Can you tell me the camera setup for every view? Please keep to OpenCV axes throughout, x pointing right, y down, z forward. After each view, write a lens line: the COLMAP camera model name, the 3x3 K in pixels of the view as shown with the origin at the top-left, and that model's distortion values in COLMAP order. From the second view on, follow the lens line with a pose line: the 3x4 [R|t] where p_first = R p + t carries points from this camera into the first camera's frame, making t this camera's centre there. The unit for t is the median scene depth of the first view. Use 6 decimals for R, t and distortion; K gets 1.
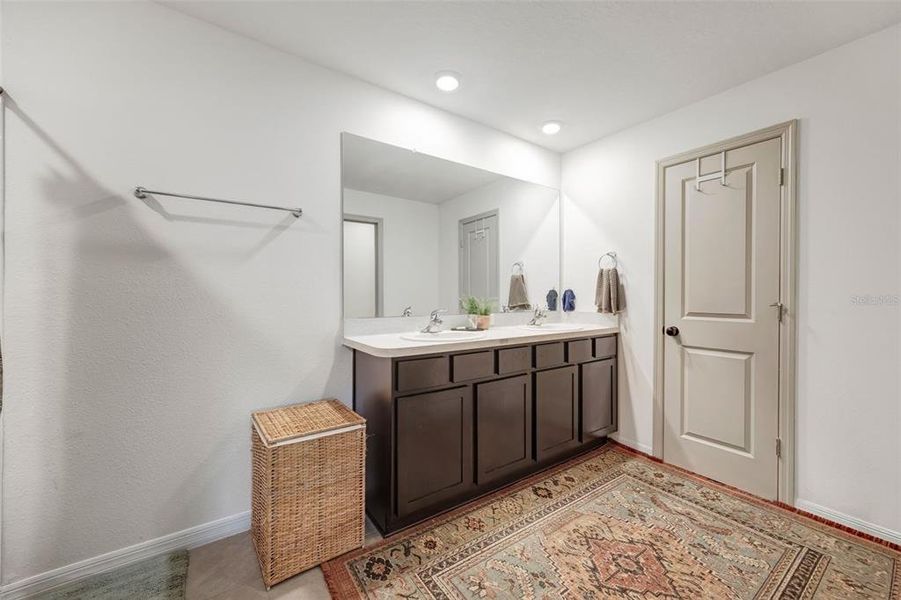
lens RADIAL K [[354.4, 0, 458.1], [0, 354.4, 299.4], [0, 0, 1]] dist [-0.012703, -0.000128]
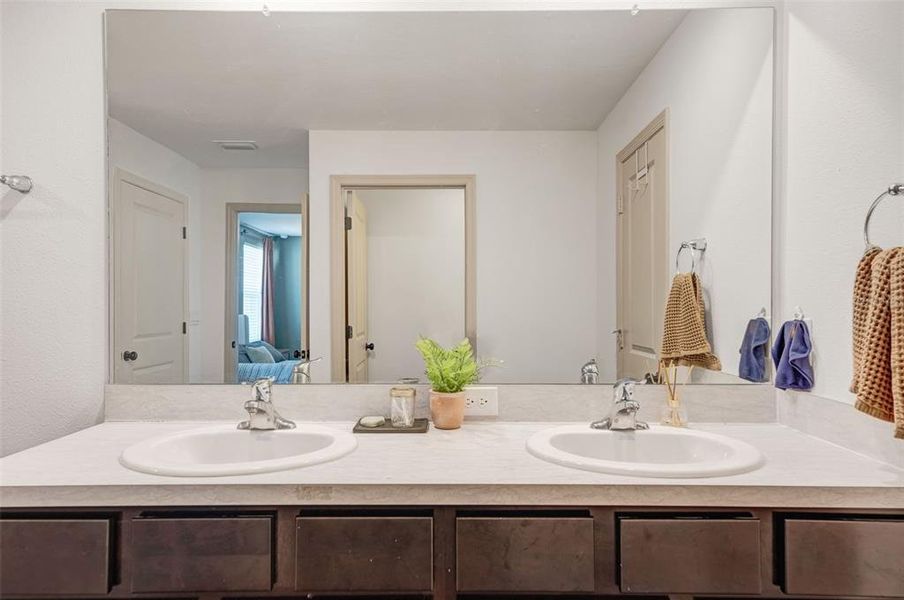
lens RADIAL K [[557.9, 0, 449.8], [0, 557.9, 311.0], [0, 0, 1]] dist [0.022850, -0.000164]
pose [[0.809211, 0.005249, -0.587495, 0.352898], [-0.006679, 0.999978, -0.000265, -0.033359], [0.587480, 0.004138, 0.809228, 0.423290]]
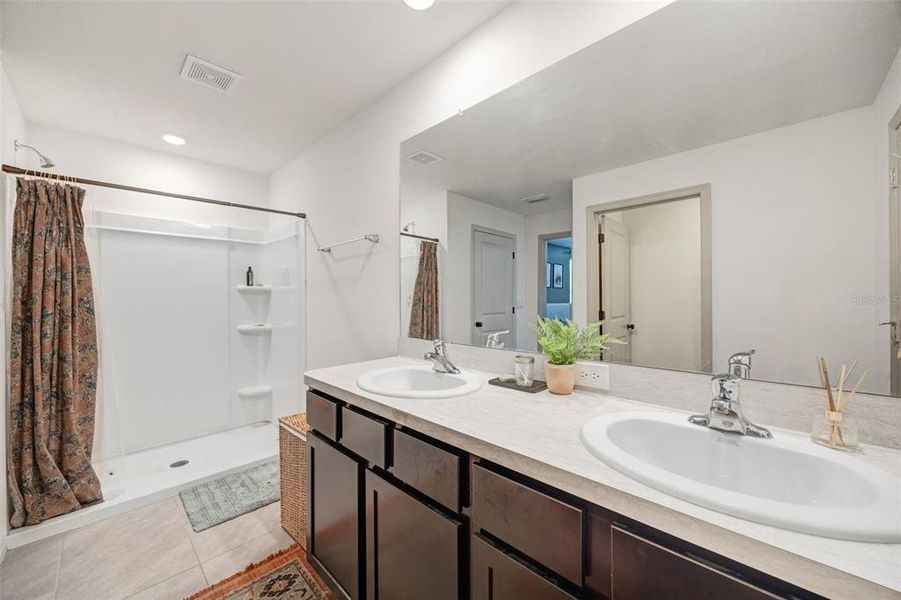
lens RADIAL K [[341.0, 0, 450.5], [0, 341.0, 300.0], [0, 0, 1]] dist [-0.001386, -0.000107]
pose [[0.184281, 0.003198, -0.982868, 0.404450], [-0.008959, 0.999959, 0.001574, -0.030900], [0.982833, 0.008516, 0.184302, 0.634765]]
